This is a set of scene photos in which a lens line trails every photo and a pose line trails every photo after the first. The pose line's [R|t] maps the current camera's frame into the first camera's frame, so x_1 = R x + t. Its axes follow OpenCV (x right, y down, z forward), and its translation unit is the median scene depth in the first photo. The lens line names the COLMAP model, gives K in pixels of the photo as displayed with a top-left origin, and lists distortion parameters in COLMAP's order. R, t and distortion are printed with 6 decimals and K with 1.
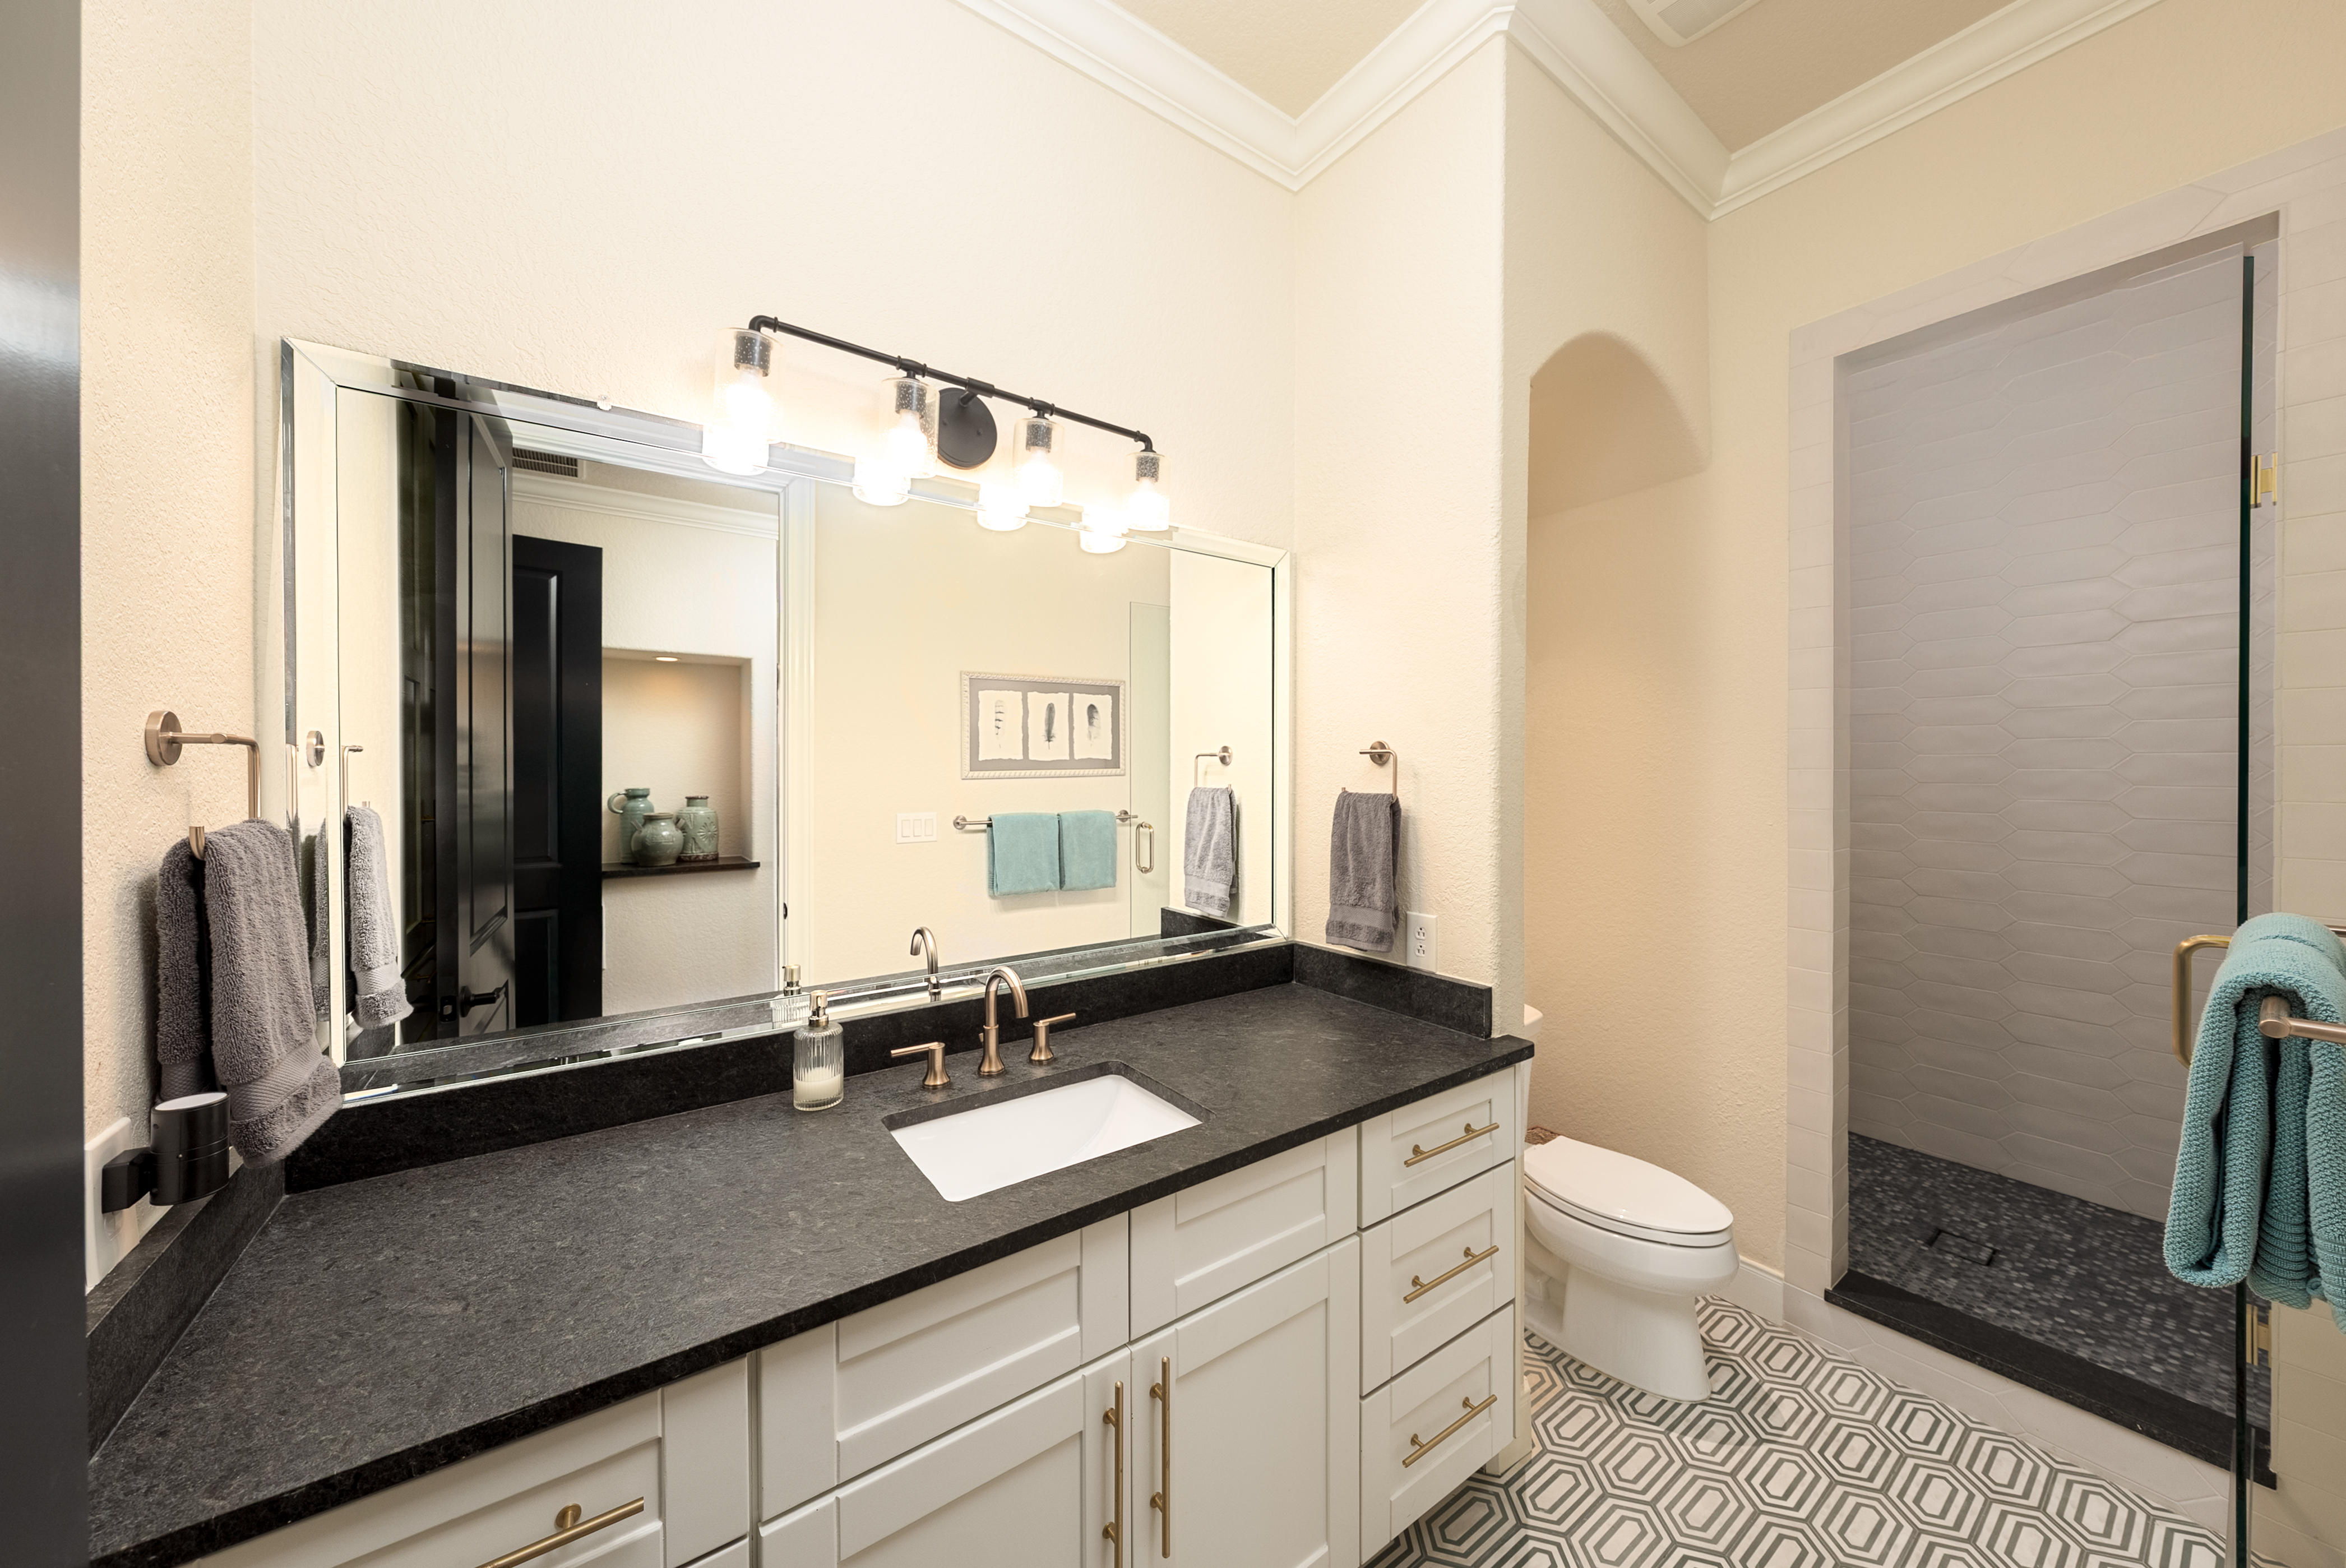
lens RADIAL K [[807.2, 0, 1168.4], [0, 807.2, 779.8], [0, 0, 1]] dist [0.000826, 0.000021]
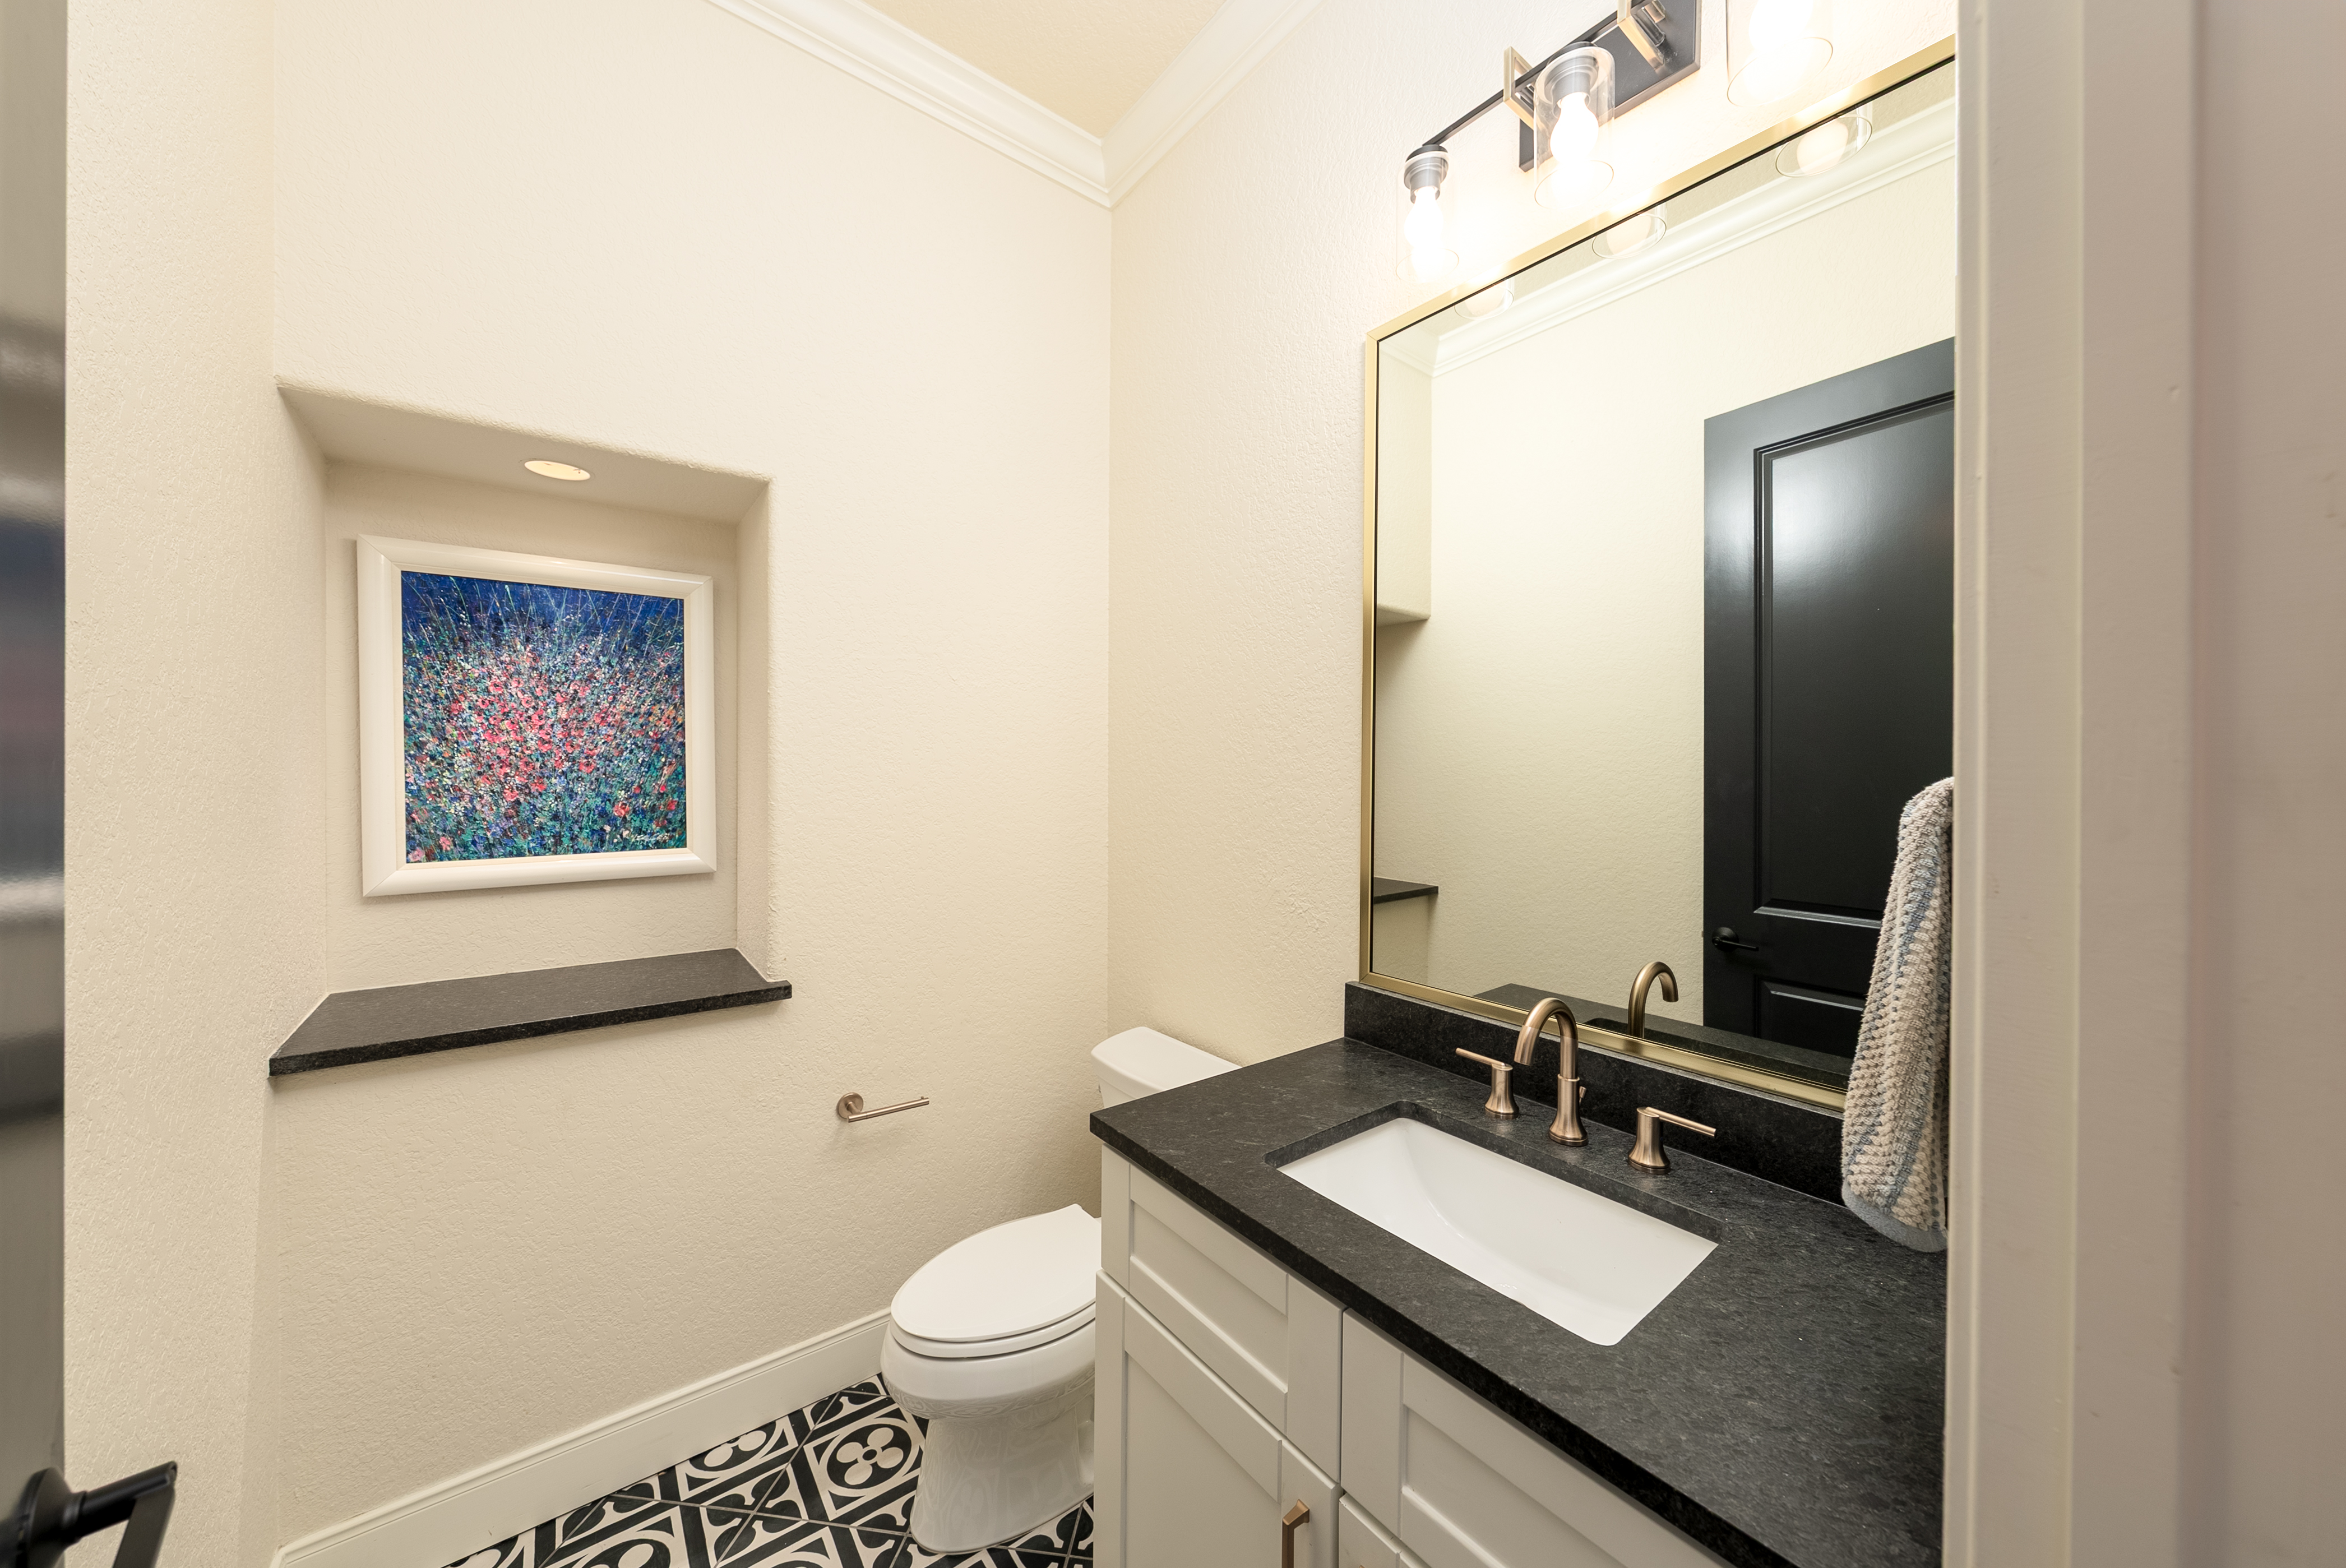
lens RADIAL K [[807.2, 0, 1168.9], [0, 807.2, 767.3], [0, 0, 1]] dist [0.000826, 0.000021]
pose [[0.020932, 0.013091, -0.999695, 0.563825], [-0.007590, 0.999888, 0.012934, 0.002105], [0.999752, 0.007317, 0.021029, 0.629744]]
